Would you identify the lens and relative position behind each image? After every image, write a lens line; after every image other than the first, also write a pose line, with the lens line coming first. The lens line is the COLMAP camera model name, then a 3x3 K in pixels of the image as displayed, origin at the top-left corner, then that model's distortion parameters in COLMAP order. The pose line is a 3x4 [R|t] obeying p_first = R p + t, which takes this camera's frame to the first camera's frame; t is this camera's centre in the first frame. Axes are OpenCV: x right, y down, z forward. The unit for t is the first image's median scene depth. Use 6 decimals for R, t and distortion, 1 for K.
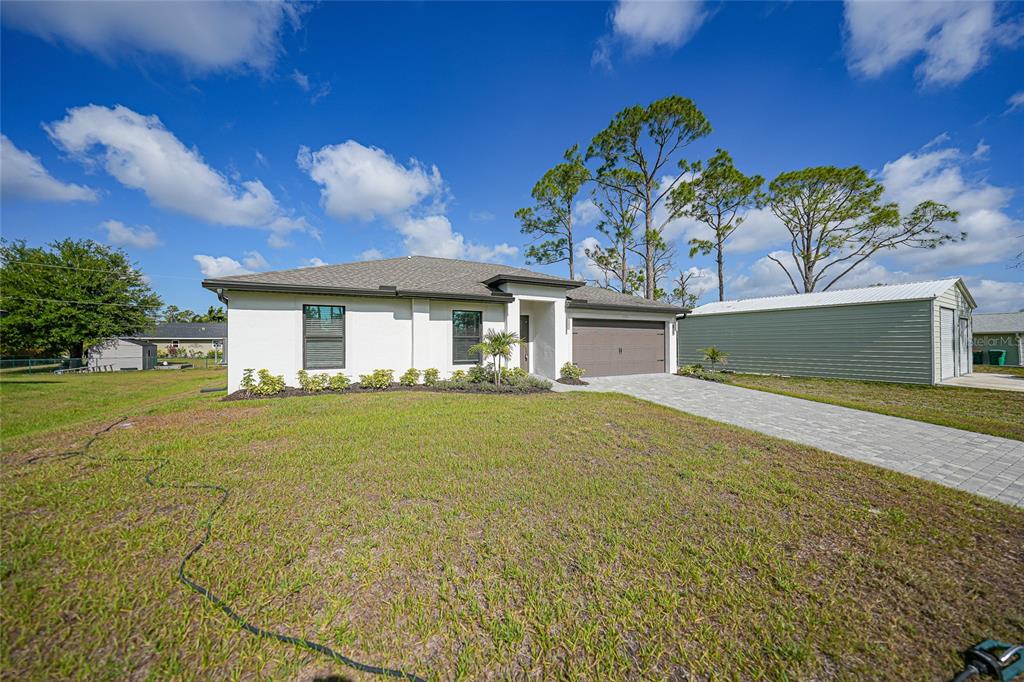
lens RADIAL K [[358.6, 0, 523.1], [0, 358.6, 341.1], [0, 0, 1]] dist [-0.012970, 0.002685]
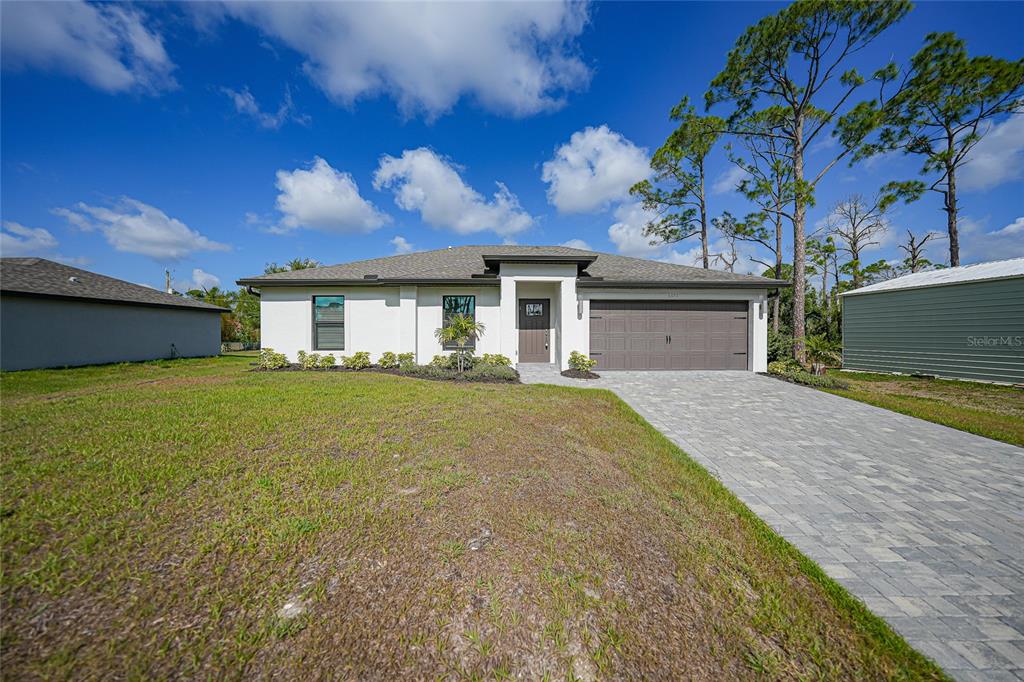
lens RADIAL K [[351.2, 0, 513.4], [0, 351.2, 335.0], [0, 0, 1]] dist [-0.019665, 0.005785]
pose [[0.891569, 0.010469, -0.452764, 0.366334], [-0.002868, 0.999843, 0.017472, 0.005298], [0.452876, -0.014278, 0.891459, 0.186175]]
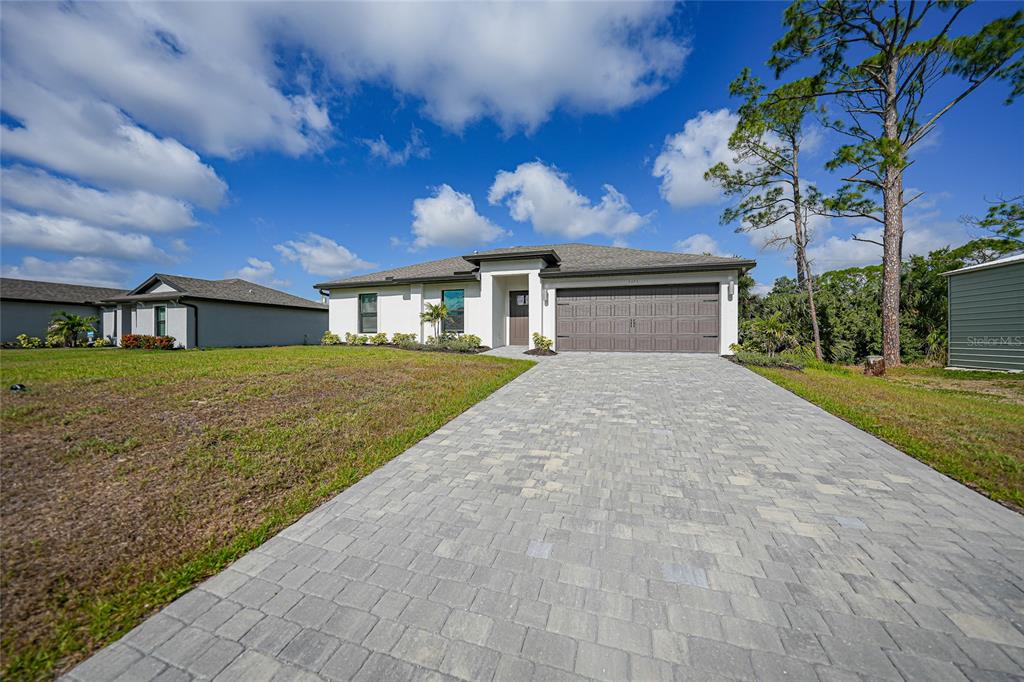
lens RADIAL K [[358.6, 0, 523.1], [0, 358.6, 341.1], [0, 0, 1]] dist [-0.012970, 0.002685]
pose [[0.696913, 0.012414, -0.717049, 0.800757], [-0.000849, 0.999864, 0.016486, 0.063640], [0.717156, -0.010880, 0.696828, 0.272143]]
